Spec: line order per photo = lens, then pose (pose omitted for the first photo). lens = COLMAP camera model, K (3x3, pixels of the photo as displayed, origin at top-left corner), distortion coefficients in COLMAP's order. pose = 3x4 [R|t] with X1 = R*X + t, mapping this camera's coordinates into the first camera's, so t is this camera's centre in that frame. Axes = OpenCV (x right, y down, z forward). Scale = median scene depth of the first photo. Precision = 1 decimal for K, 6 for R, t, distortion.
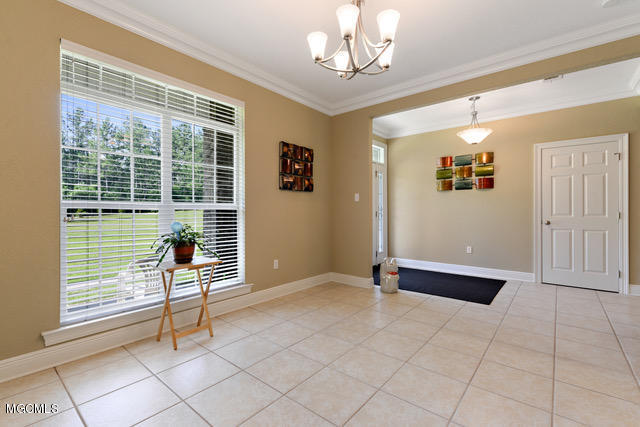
lens RADIAL K [[293.6, 0, 317.8], [0, 293.6, 208.8], [0, 0, 1]] dist [0.004465, -0.000803]
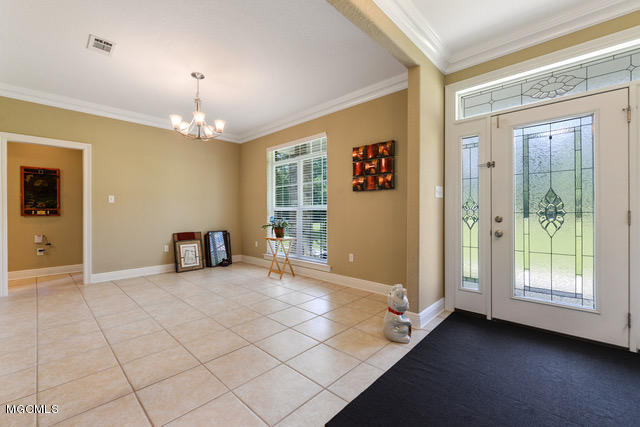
lens RADIAL K [[269.6, 0, 316.6], [0, 269.6, 215.4], [0, 0, 1]] dist [0.002464, 0.000815]
pose [[-0.082607, 0.015084, -0.996468, 0.915402], [0.011497, 0.999833, 0.014182, 0.007626], [0.996516, -0.010285, -0.082767, 0.959485]]
